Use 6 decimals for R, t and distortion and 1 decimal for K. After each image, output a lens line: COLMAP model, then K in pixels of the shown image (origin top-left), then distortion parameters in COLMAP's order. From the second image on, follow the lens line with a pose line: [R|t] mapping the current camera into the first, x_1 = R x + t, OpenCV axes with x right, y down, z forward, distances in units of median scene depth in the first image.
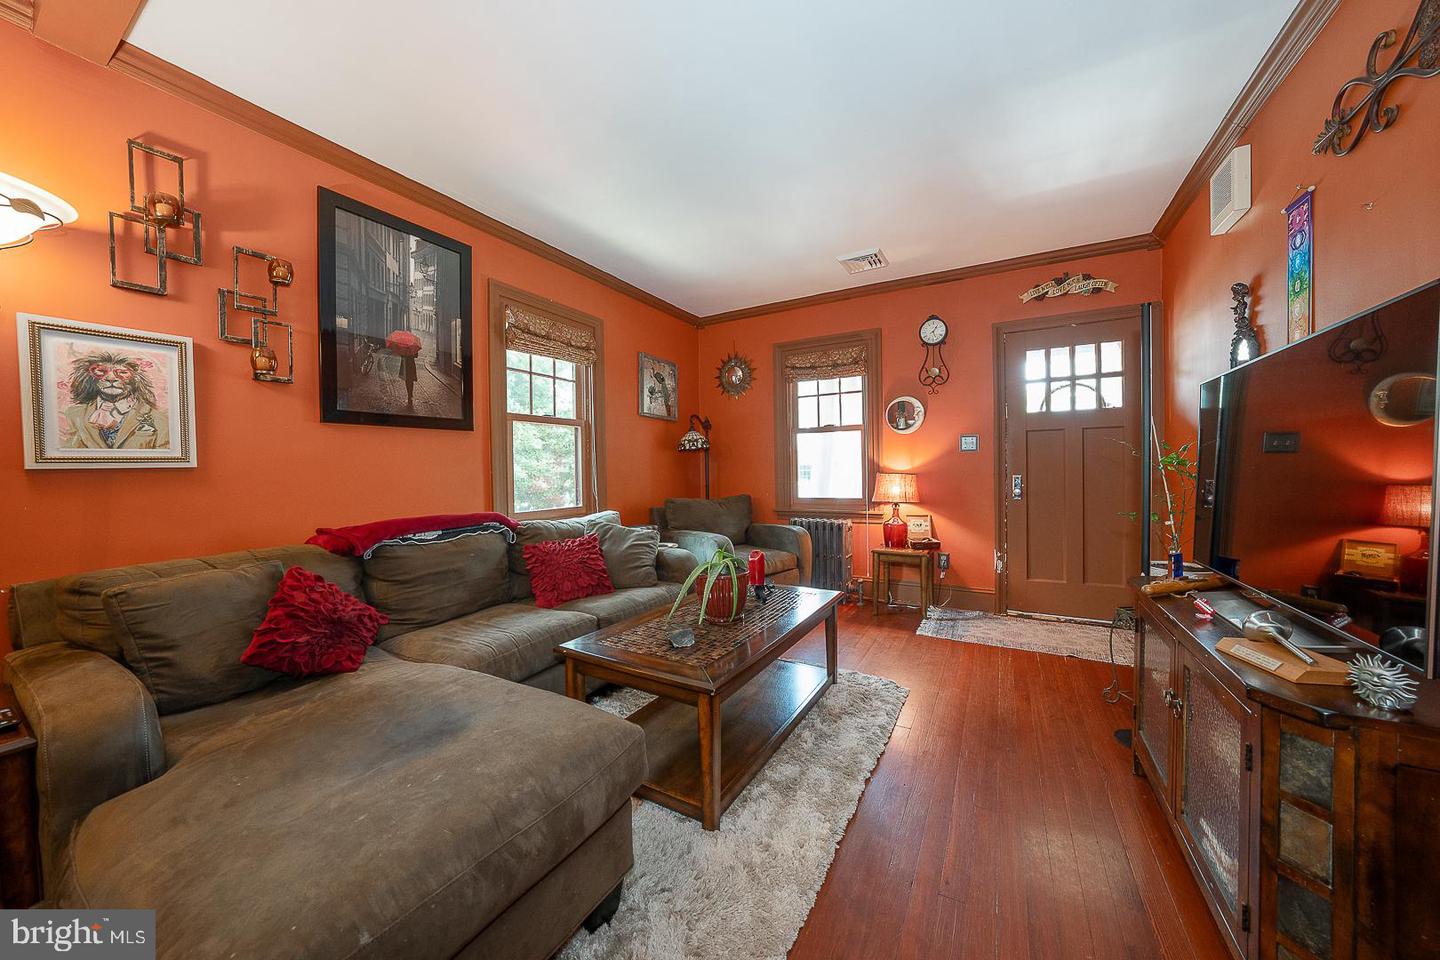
lens RADIAL K [[497.1, 0, 721.0], [0, 497.1, 474.5], [0, 0, 1]] dist [-0.033983, 0.008802]
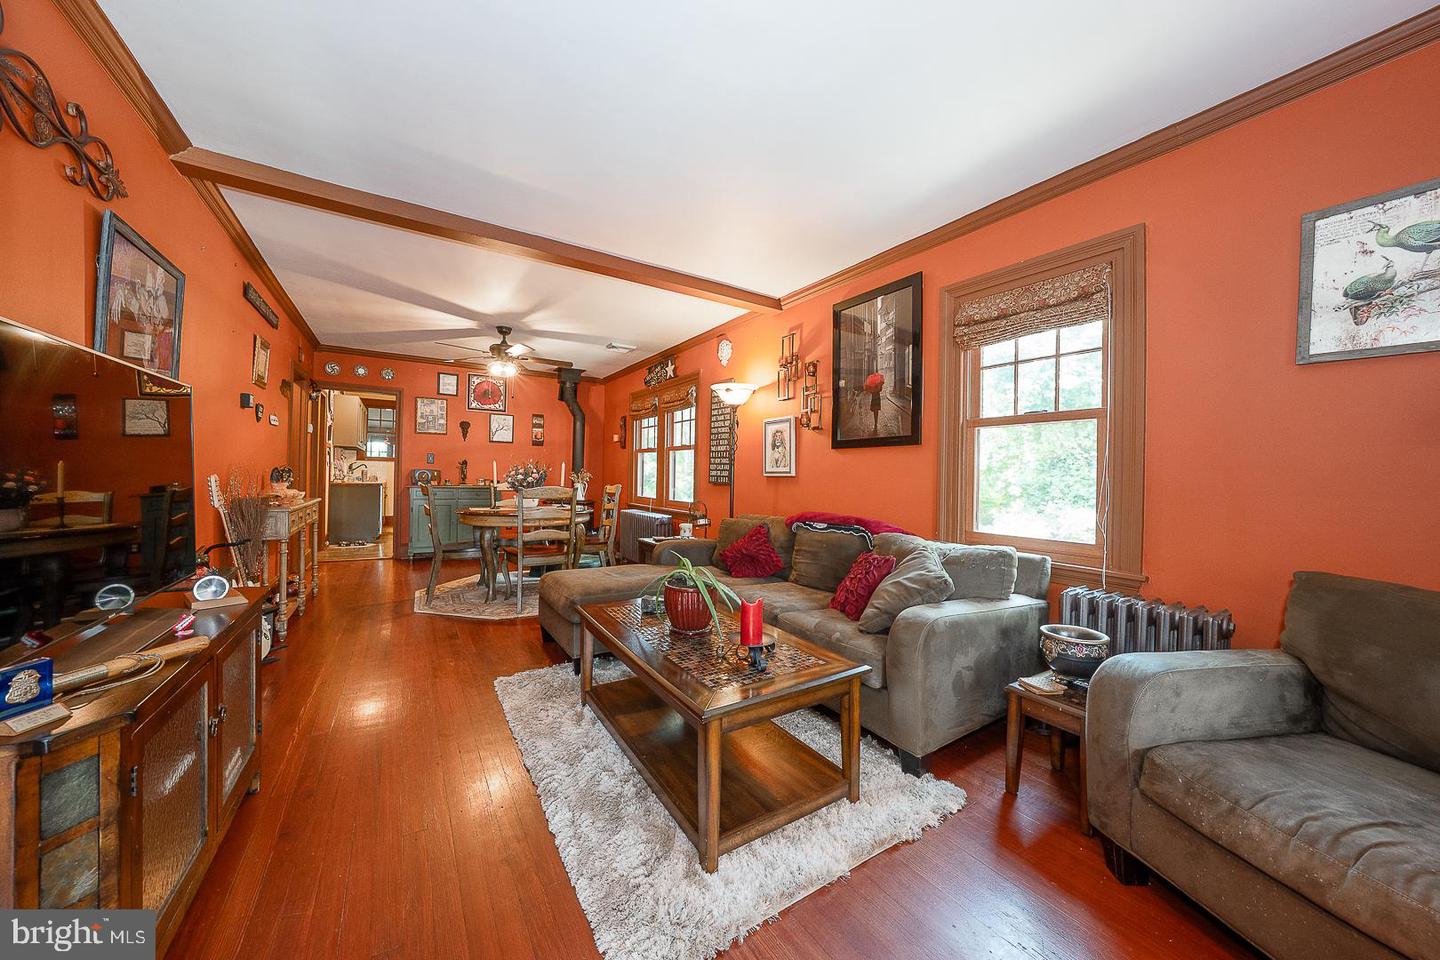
lens RADIAL K [[497.1, 0, 721.0], [0, 497.1, 474.5], [0, 0, 1]] dist [-0.033983, 0.008802]
pose [[-0.465934, 0.001960, -0.884817, 0.706806], [-0.024729, 0.999578, 0.015237, -0.032920], [0.884474, 0.028980, -0.465689, 1.245143]]
